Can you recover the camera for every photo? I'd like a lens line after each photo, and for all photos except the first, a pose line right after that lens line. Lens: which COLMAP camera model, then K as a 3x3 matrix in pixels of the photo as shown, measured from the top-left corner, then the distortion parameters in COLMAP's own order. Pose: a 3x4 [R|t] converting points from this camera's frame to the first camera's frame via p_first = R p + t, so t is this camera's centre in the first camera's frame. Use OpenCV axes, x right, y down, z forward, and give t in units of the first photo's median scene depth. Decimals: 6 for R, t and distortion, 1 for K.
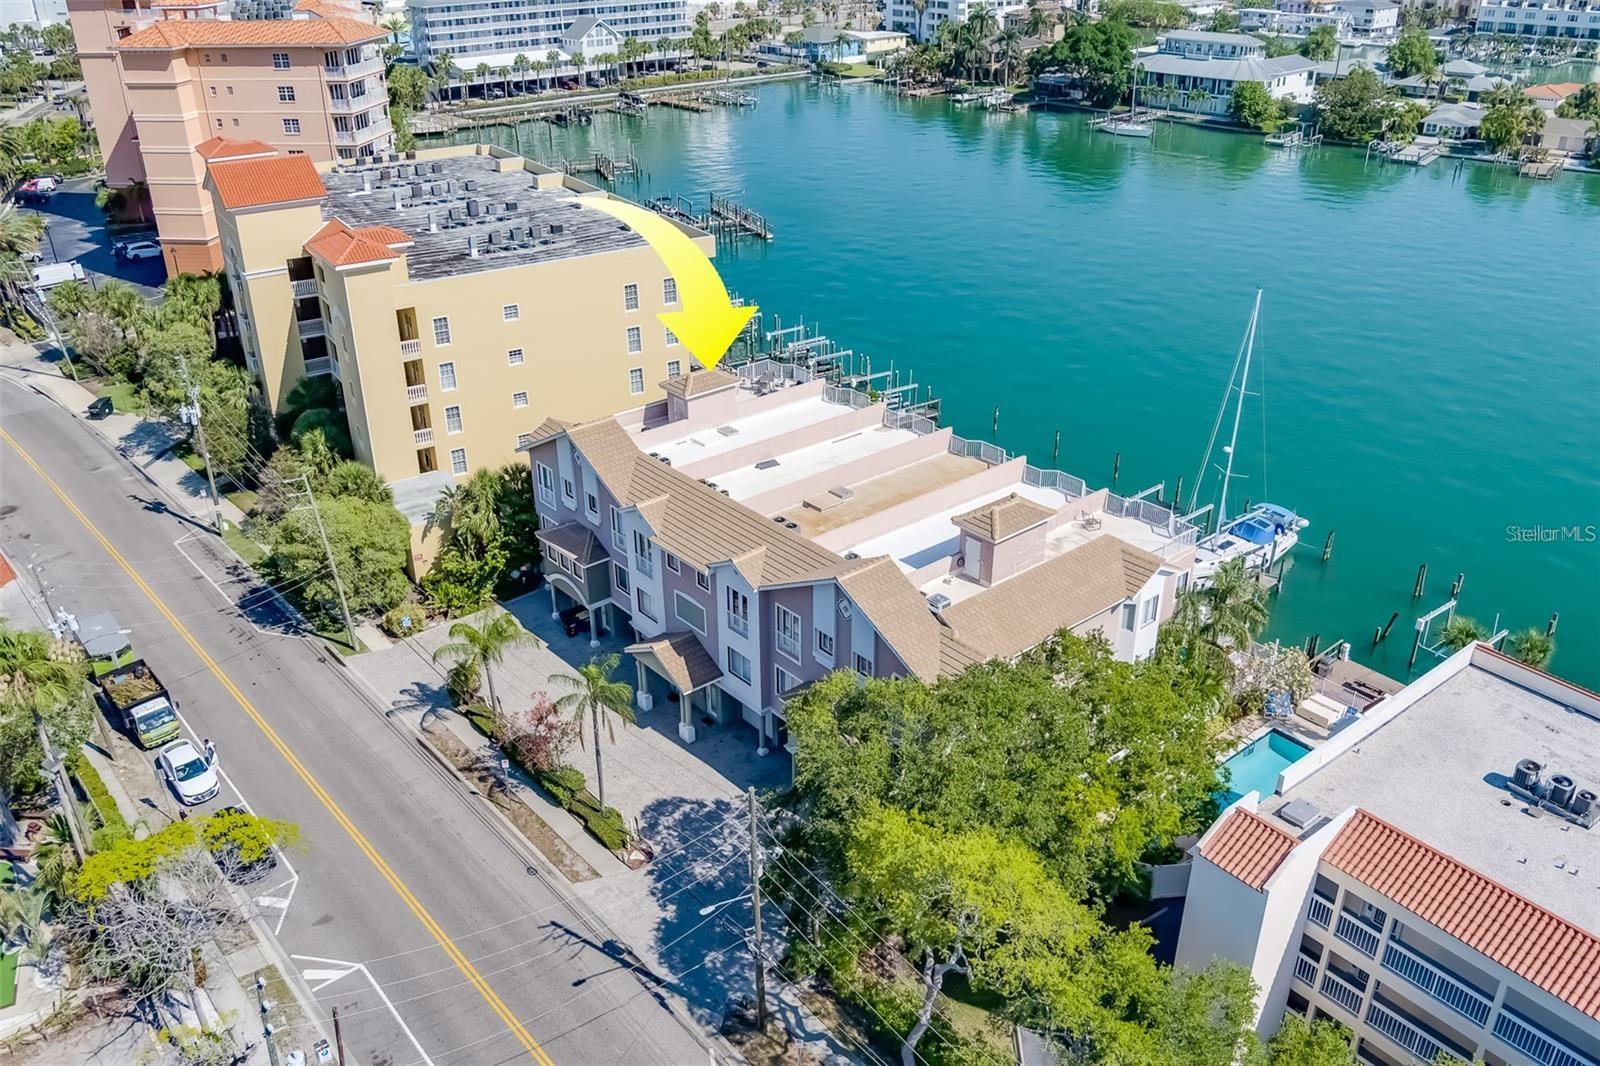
lens RADIAL K [[1343.1, 0, 799.7], [0, 1343.1, 542.1], [0, 0, 1]] dist [-0.088746, 0.058268]
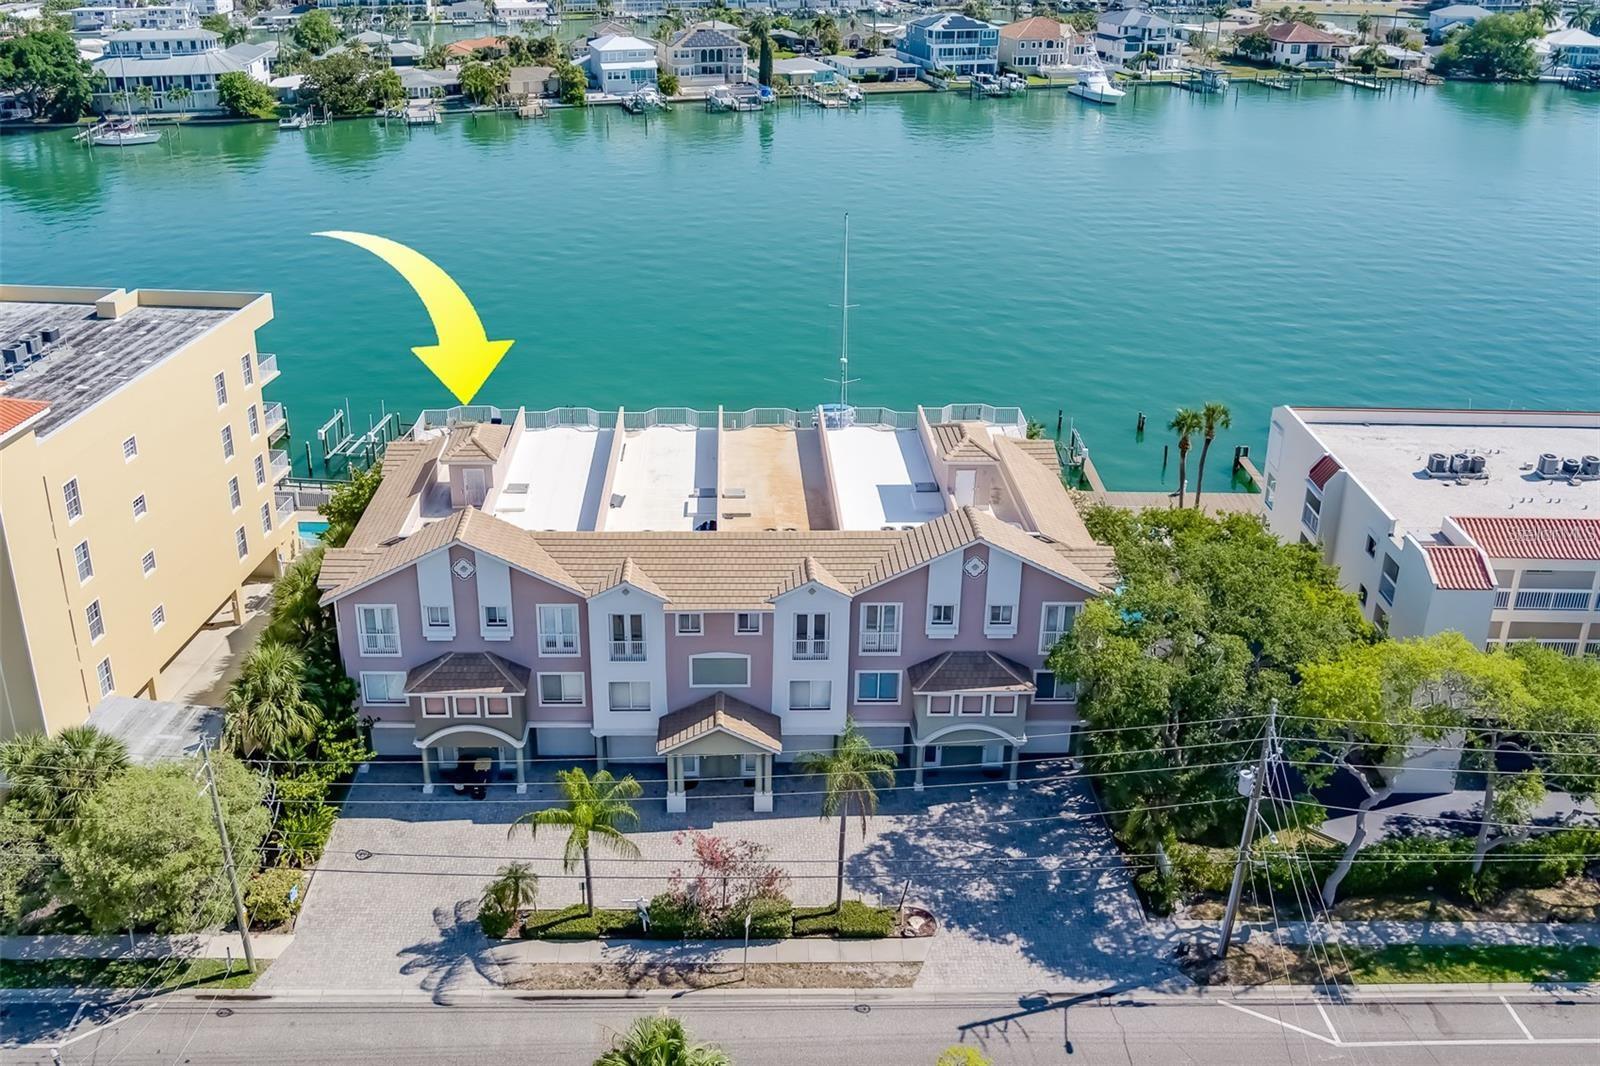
lens RADIAL K [[1343.1, 0, 719.3], [0, 1343.1, 404.1], [0, 0, 1]] dist [-0.088746, 0.058268]
pose [[0.634664, -0.279229, 0.720578, -0.579043], [0.342957, 0.937358, 0.061166, -0.144683], [-0.692519, 0.208307, 0.690670, 0.324343]]
